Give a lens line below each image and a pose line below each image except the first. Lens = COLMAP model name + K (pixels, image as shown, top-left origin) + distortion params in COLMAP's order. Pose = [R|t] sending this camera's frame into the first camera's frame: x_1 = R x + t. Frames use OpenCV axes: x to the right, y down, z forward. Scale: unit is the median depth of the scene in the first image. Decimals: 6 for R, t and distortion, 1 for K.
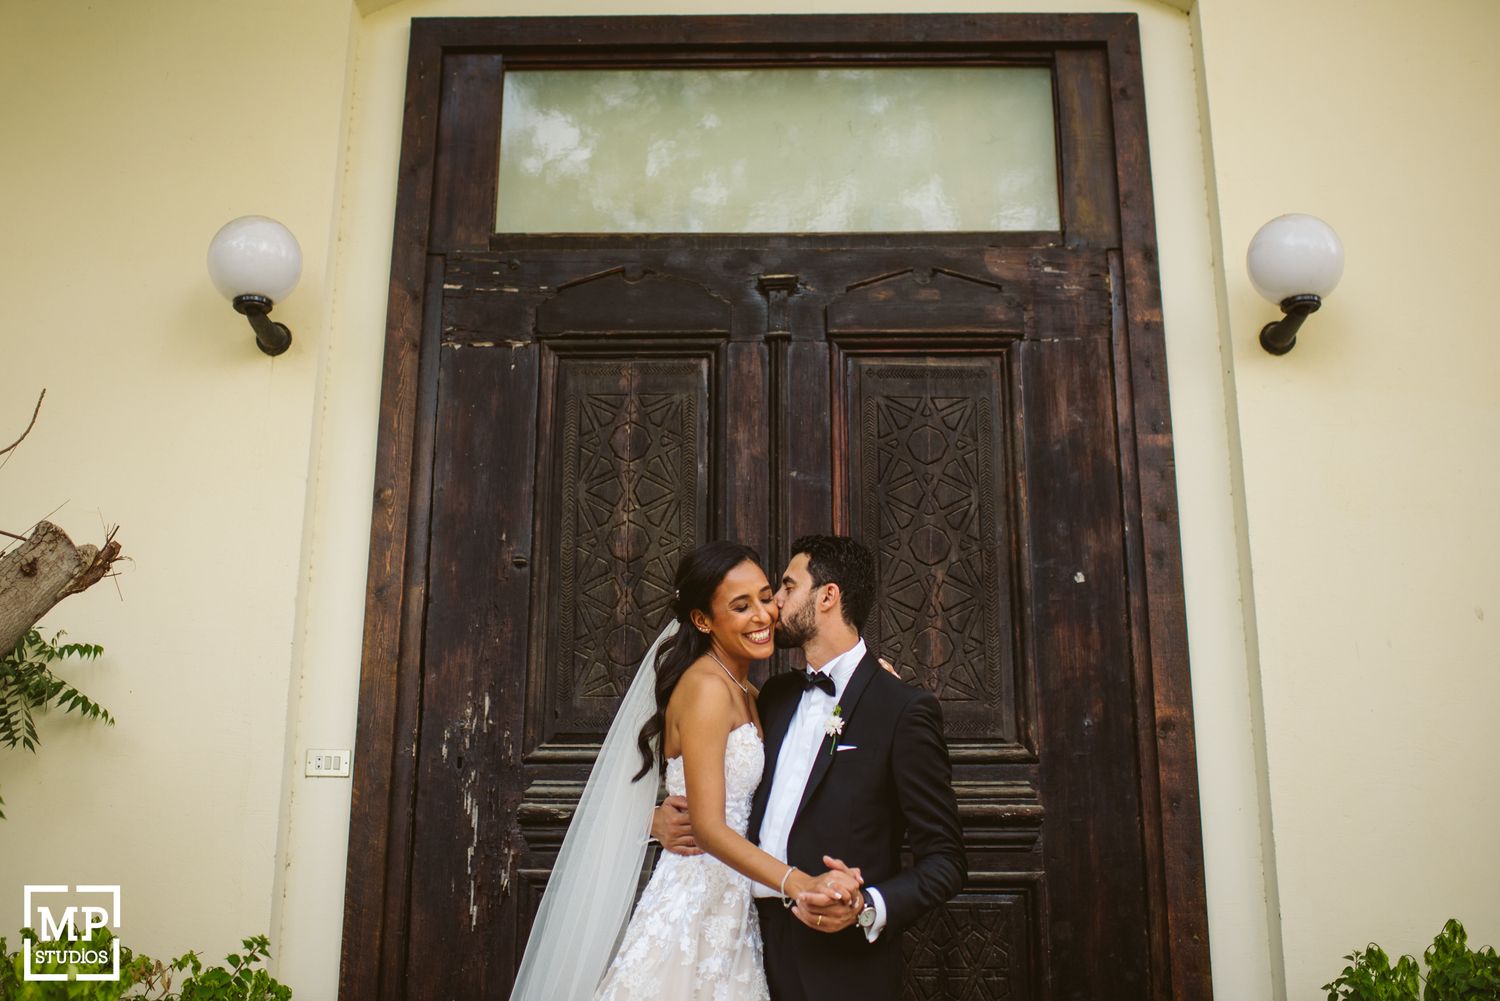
lens RADIAL K [[1574.0, 0, 725.6], [0, 1574.0, 502.4], [0, 0, 1]] dist [-0.031680, -0.012128]
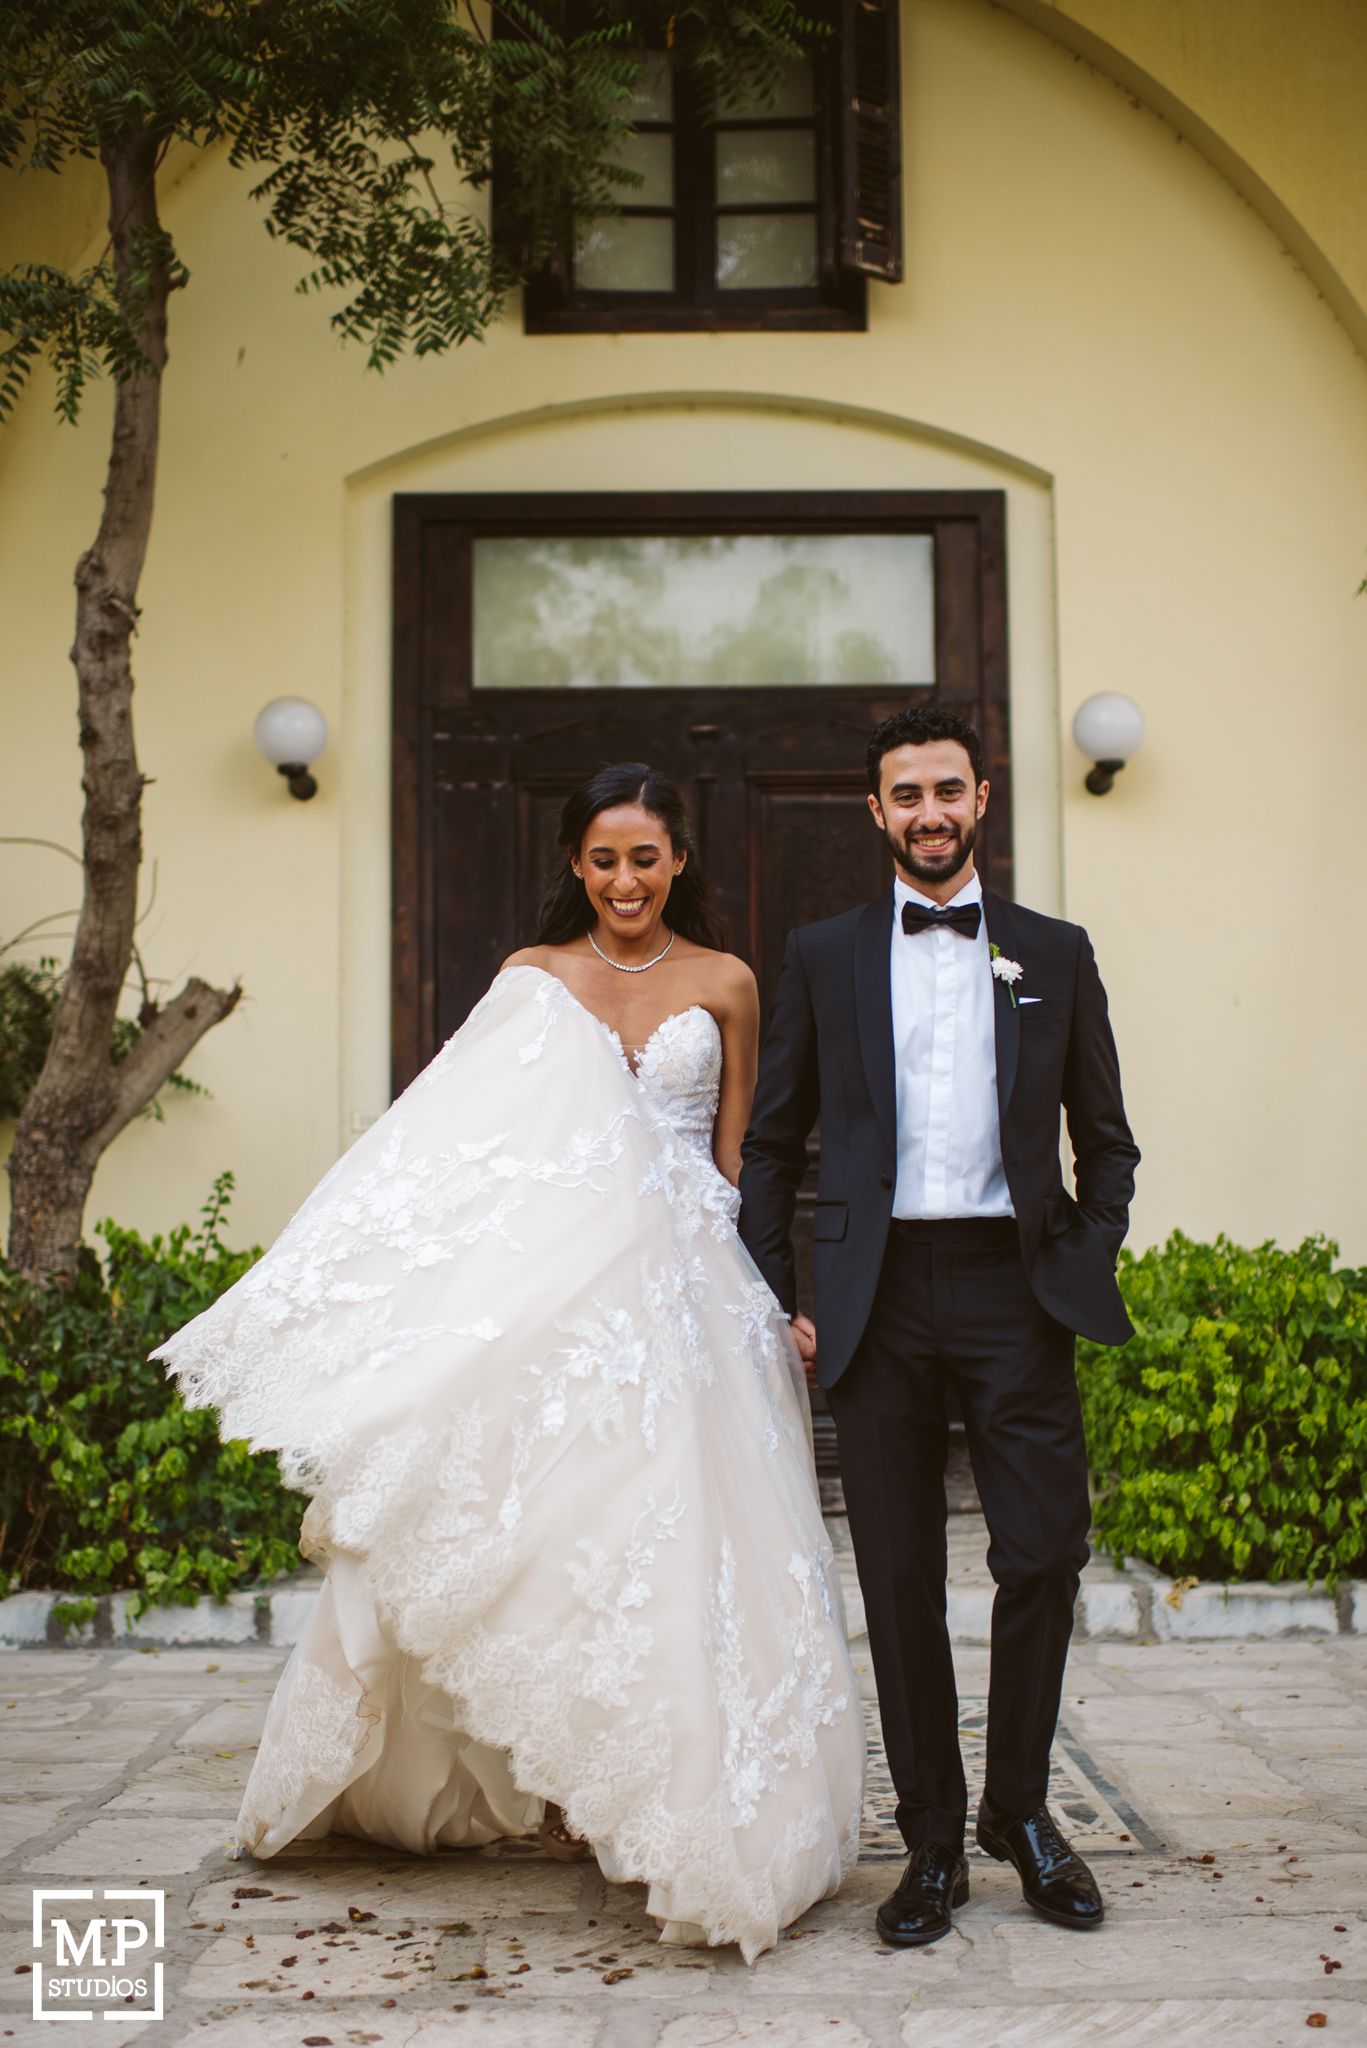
lens RADIAL K [[2149.0, 0, 672.3], [0, 2149.0, 1103.5], [0, 0, 1]] dist [-0.031680, -0.012128]
pose [[0.999508, -0.015843, 0.027061, -0.043771], [0.009040, 0.971926, 0.235114, -0.255927], [-0.030026, -0.234753, 0.971591, -0.721588]]
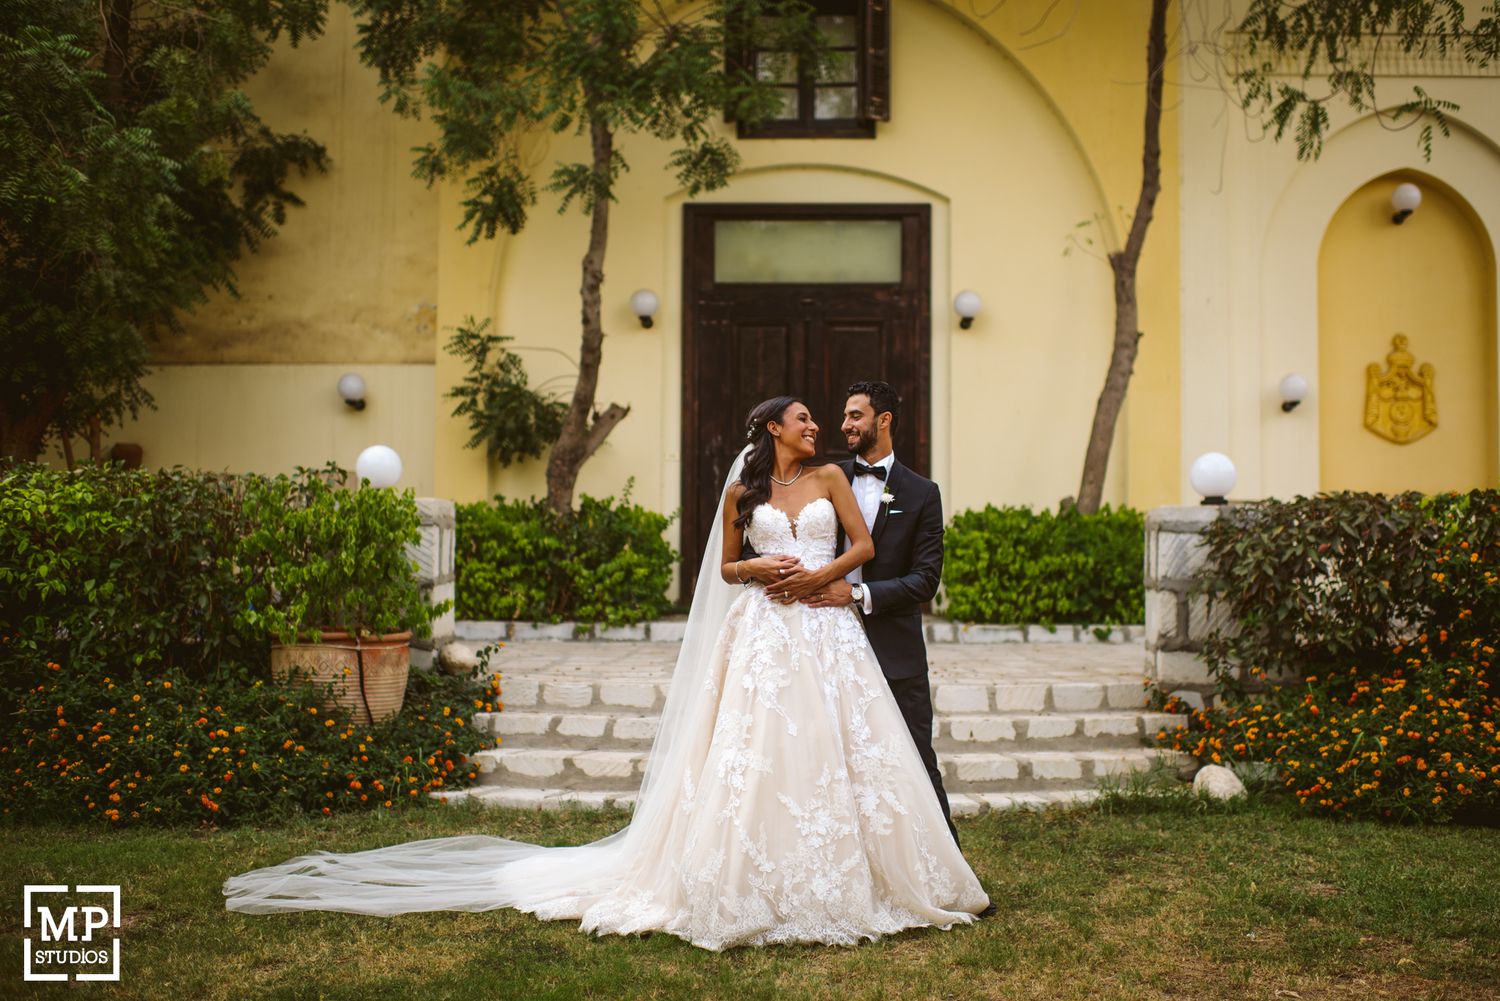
lens RADIAL K [[1574.0, 0, 725.6], [0, 1574.0, 502.4], [0, 0, 1]] dist [-0.031680, -0.012128]
pose [[0.999805, -0.005005, -0.019099, -0.072581], [0.010178, 0.959551, 0.281352, -0.639085], [0.016918, -0.281492, 0.959414, -2.102067]]
